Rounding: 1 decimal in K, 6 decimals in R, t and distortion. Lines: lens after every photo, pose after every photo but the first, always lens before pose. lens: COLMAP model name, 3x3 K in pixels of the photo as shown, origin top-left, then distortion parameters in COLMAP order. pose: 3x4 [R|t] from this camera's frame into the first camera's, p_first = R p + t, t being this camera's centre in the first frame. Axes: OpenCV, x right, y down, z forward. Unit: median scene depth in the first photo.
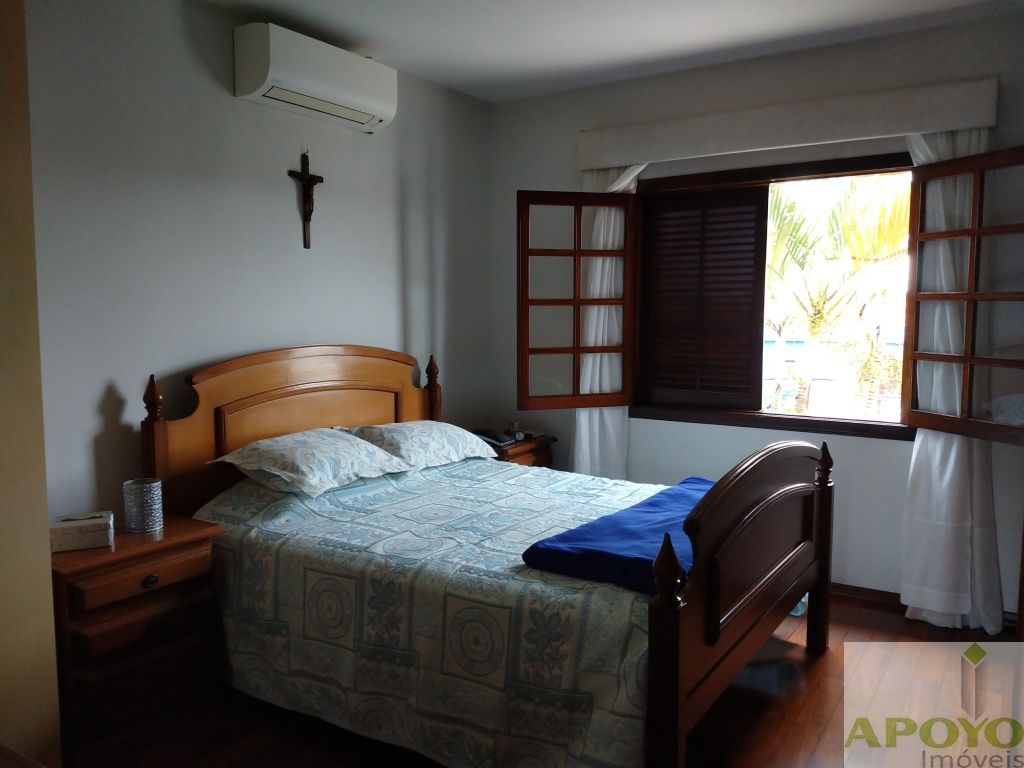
lens RADIAL K [[802.1, 0, 512.0], [0, 802.1, 384.0], [0, 0, 1]] dist [0.001256, 0.002261]
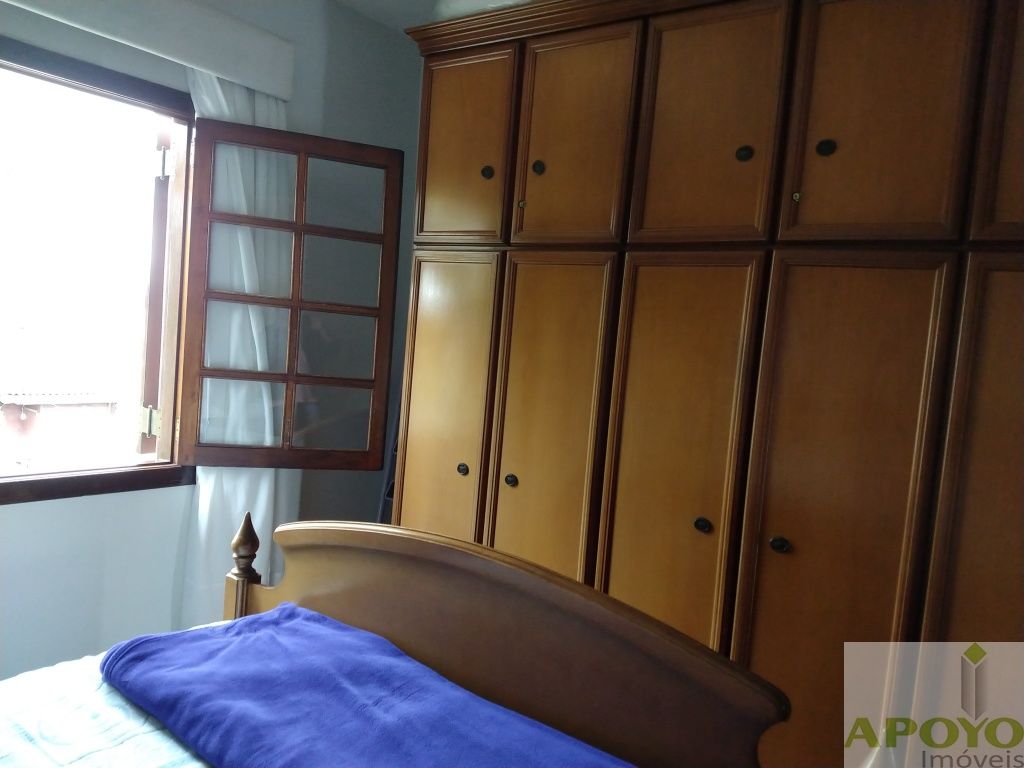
lens RADIAL K [[802.1, 0, 512.0], [0, 802.1, 384.0], [0, 0, 1]] dist [0.001256, 0.002261]
pose [[0.071825, -0.059143, 0.995662, -0.231391], [0.008282, 0.998241, 0.058699, -0.067417], [-0.997383, 0.004030, 0.072188, 0.672989]]
